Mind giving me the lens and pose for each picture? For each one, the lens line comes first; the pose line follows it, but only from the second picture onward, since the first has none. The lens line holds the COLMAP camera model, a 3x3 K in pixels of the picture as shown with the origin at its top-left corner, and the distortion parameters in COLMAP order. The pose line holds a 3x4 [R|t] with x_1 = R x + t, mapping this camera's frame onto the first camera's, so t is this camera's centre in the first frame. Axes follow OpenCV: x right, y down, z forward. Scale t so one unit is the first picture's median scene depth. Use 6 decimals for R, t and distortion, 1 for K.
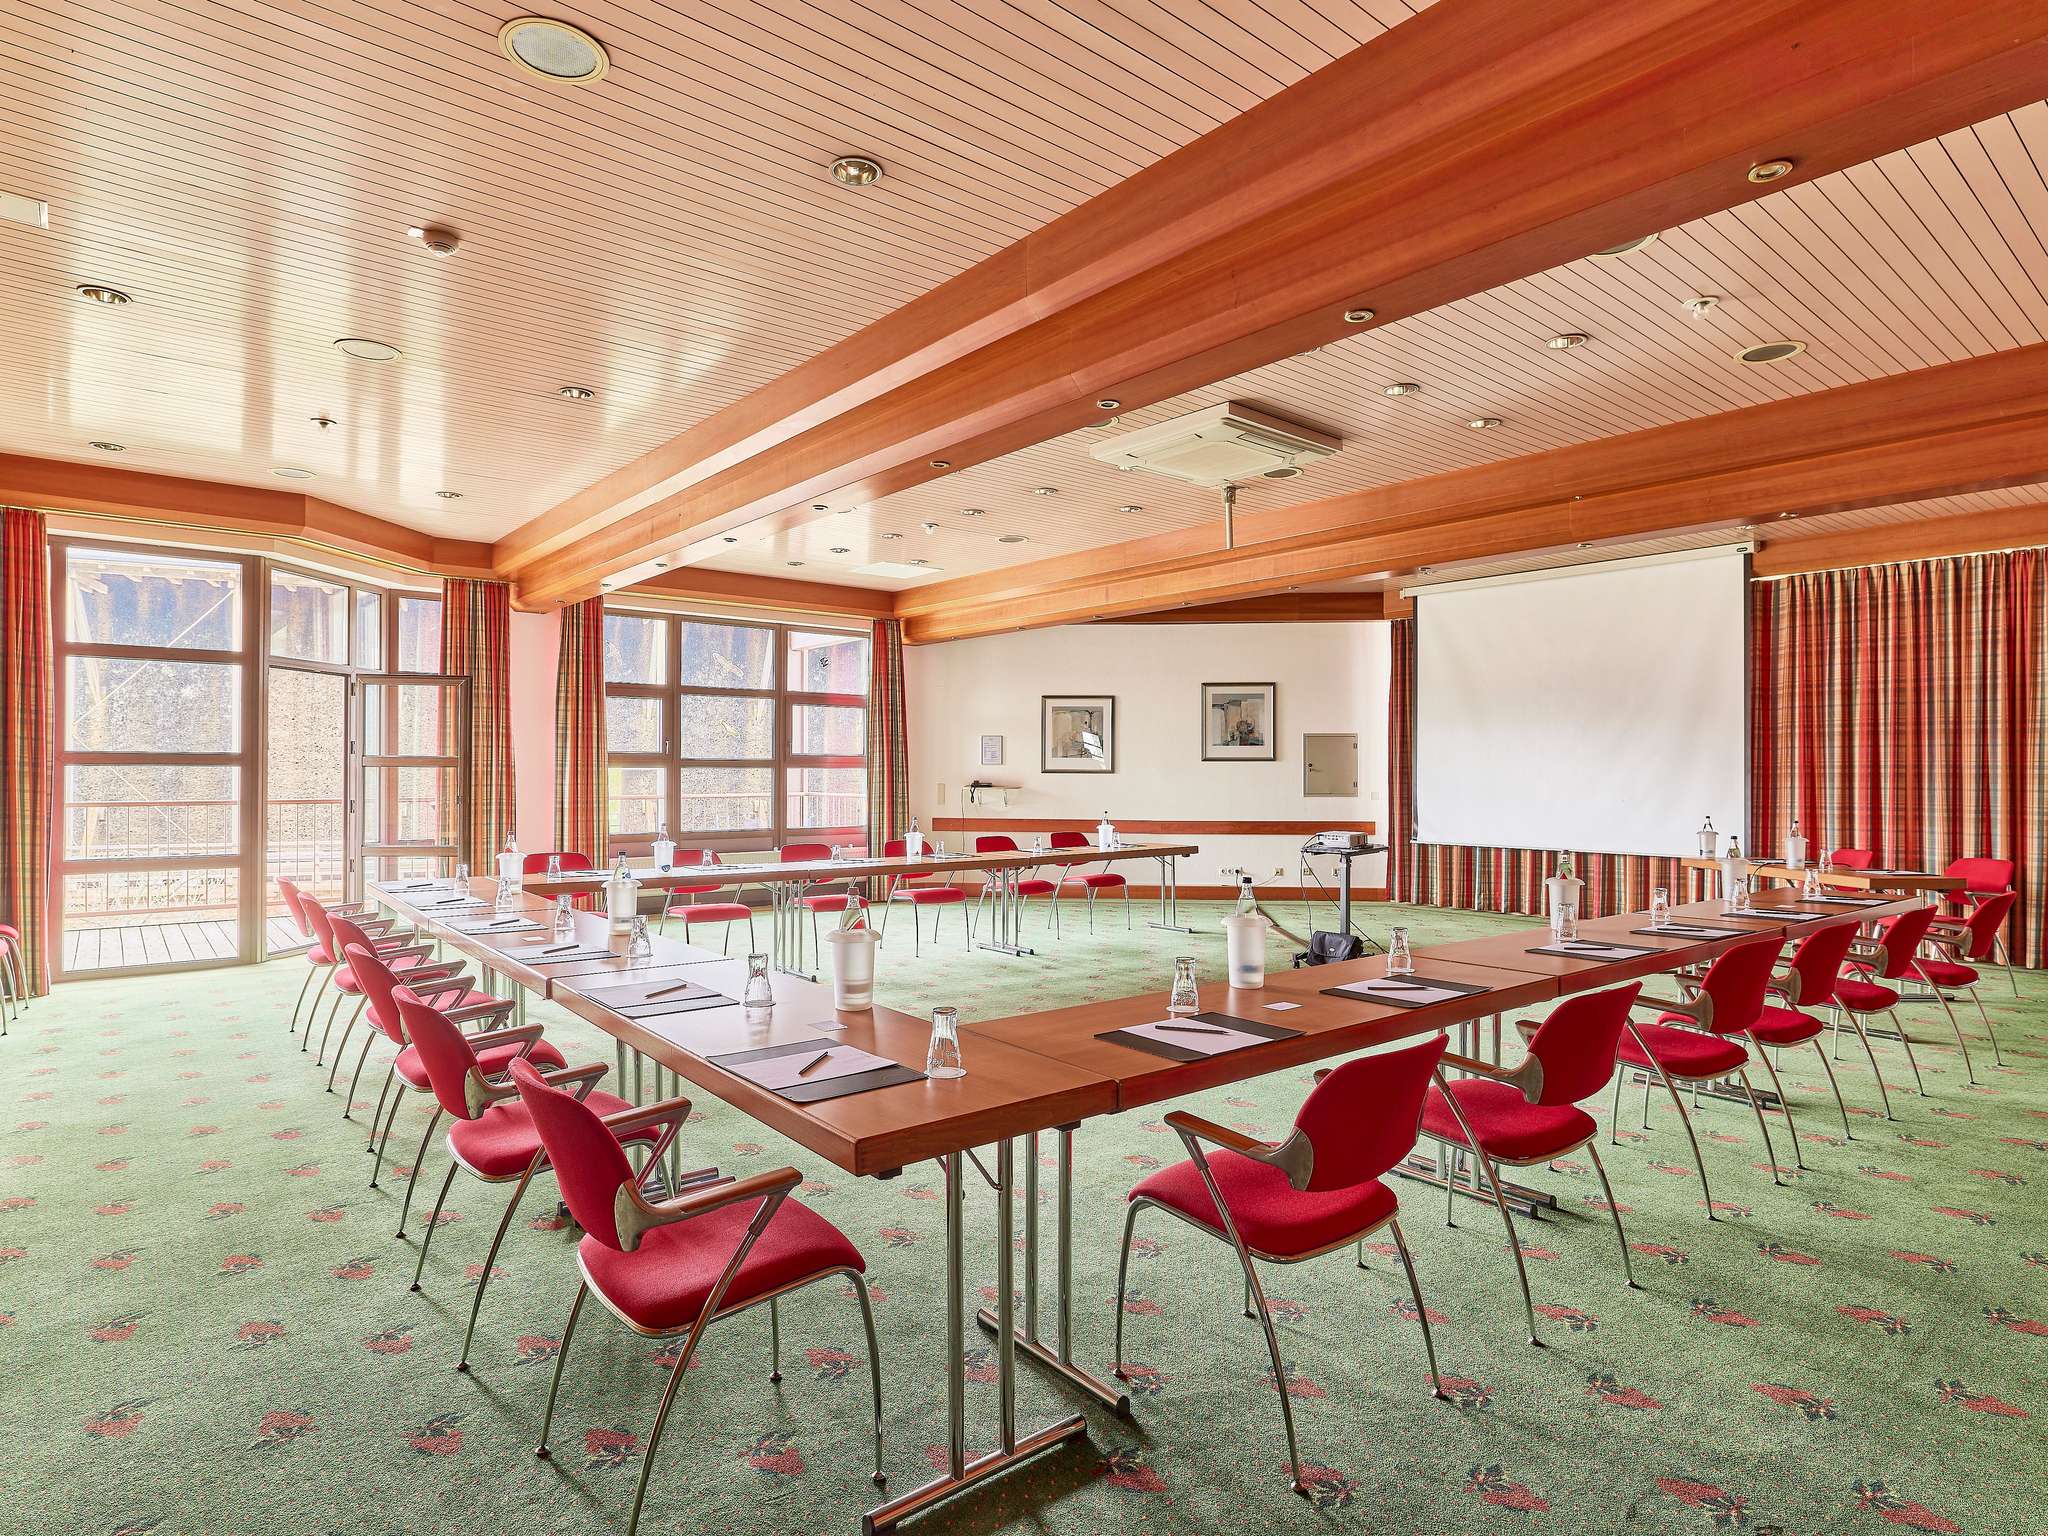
lens RADIAL K [[1108.9, 0, 1025.7], [0, 1108.9, 762.7], [0, 0, 1]] dist [-0.032788, -0.000716]
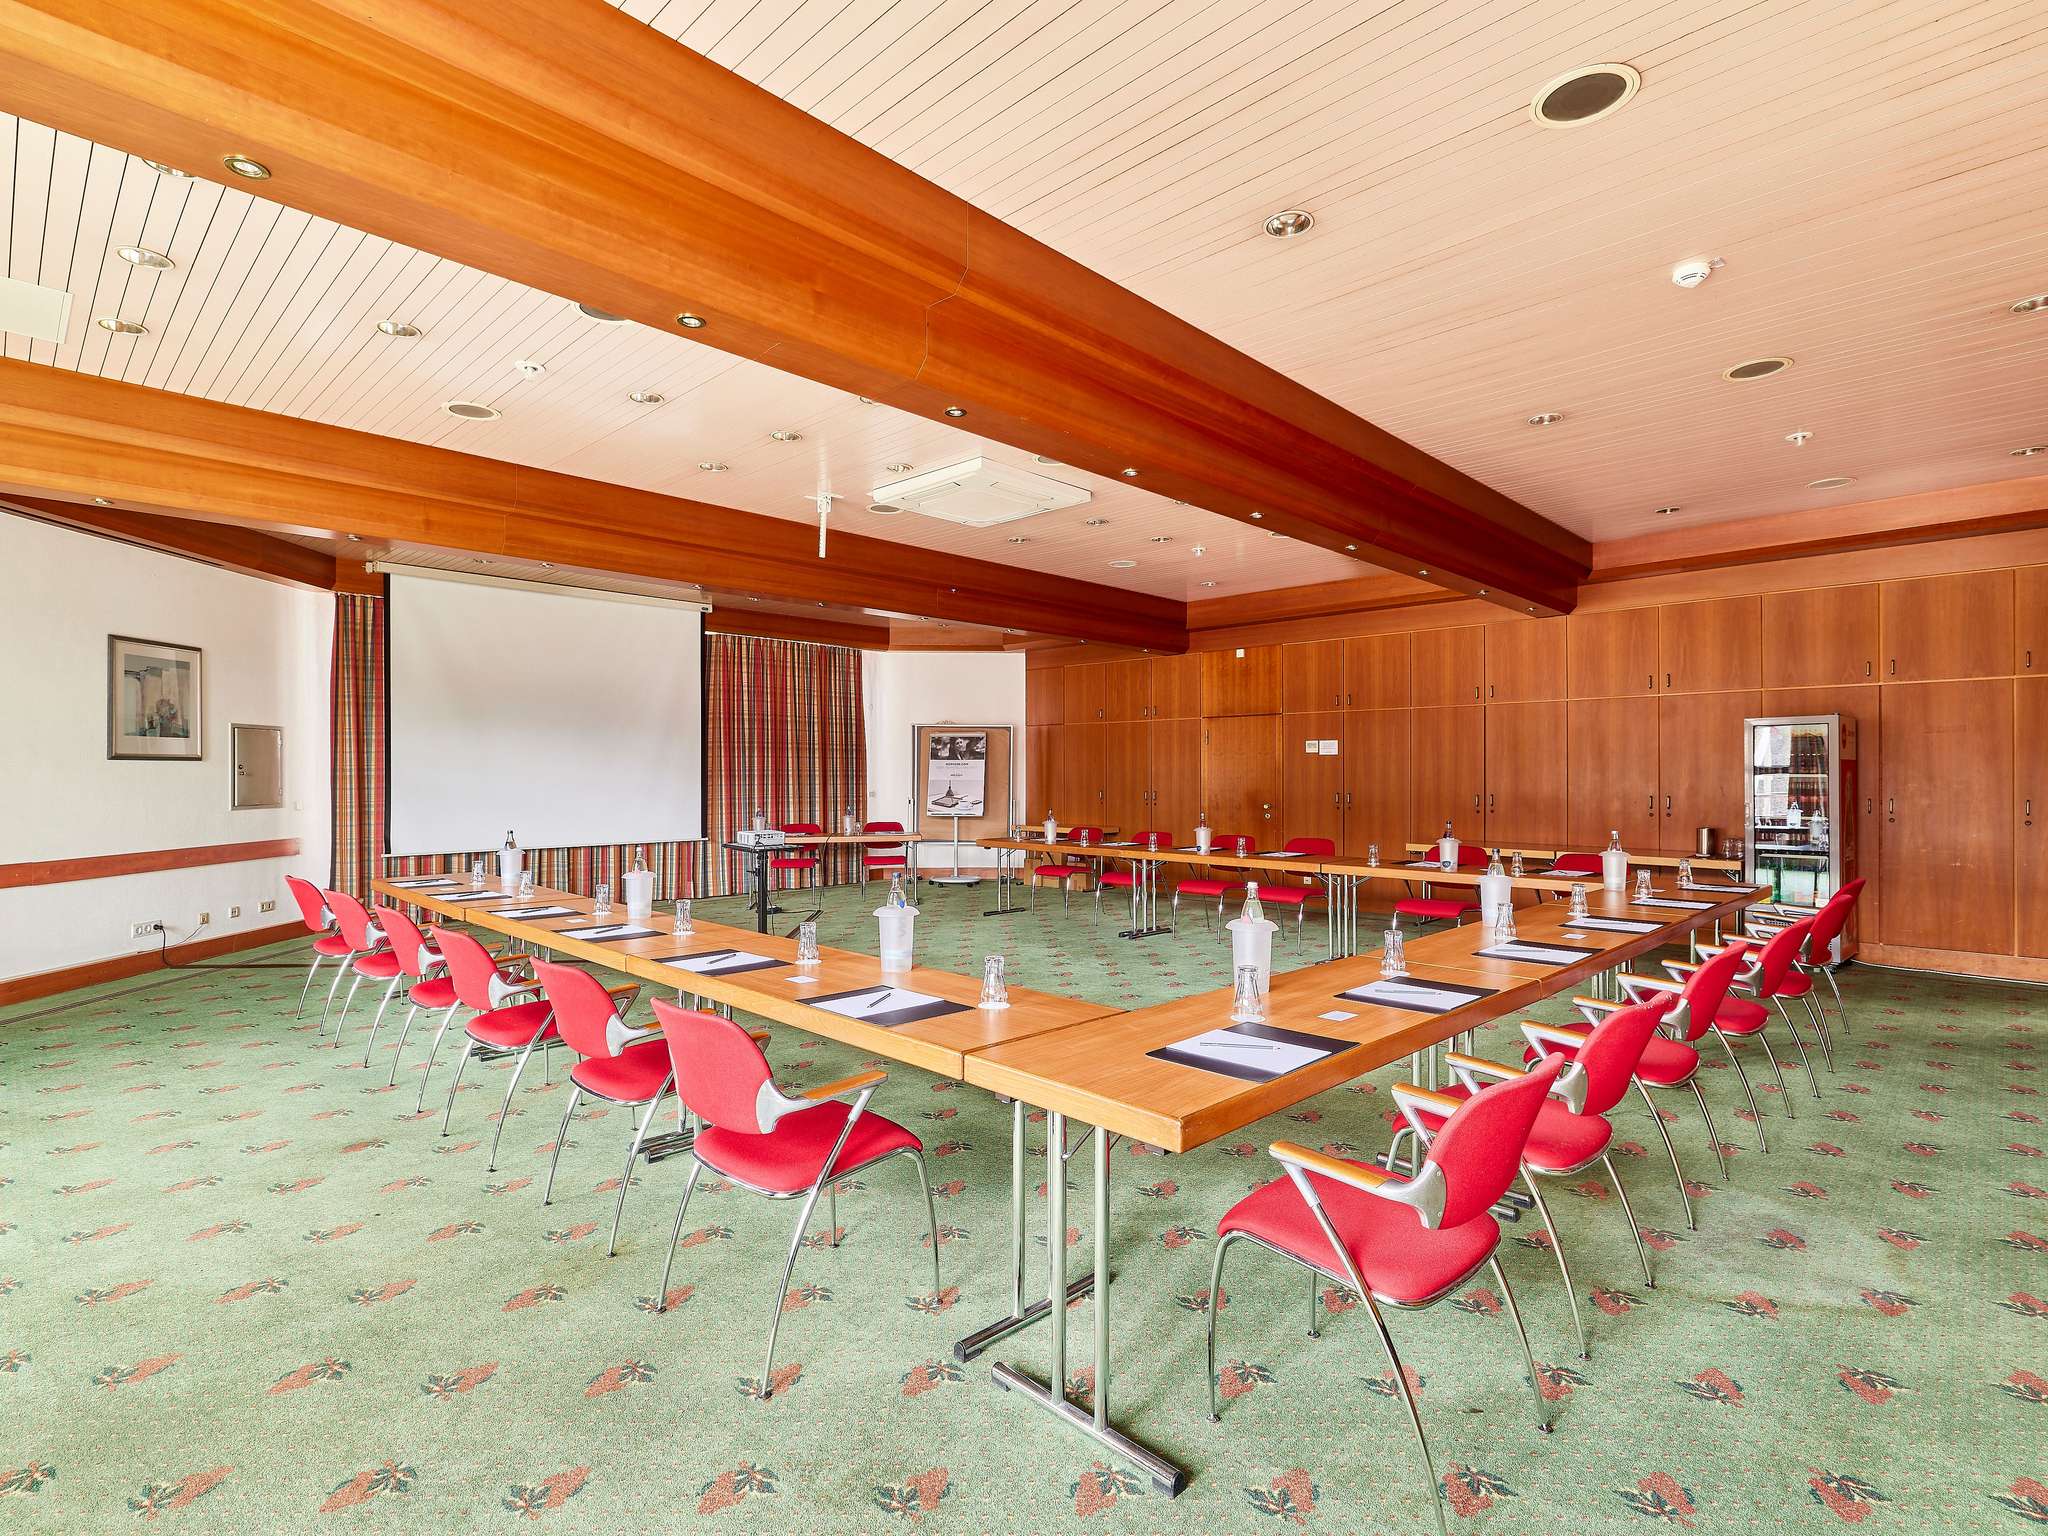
lens RADIAL K [[1036.1, 0, 1017.8], [0, 1036.1, 775.5], [0, 0, 1]] dist [0.007241, 0.001012]
pose [[-0.107279, -0.002993, 0.994224, -0.482523], [-0.004160, 0.999988, 0.002561, 0.004119], [-0.994220, -0.003861, -0.107290, 0.558925]]
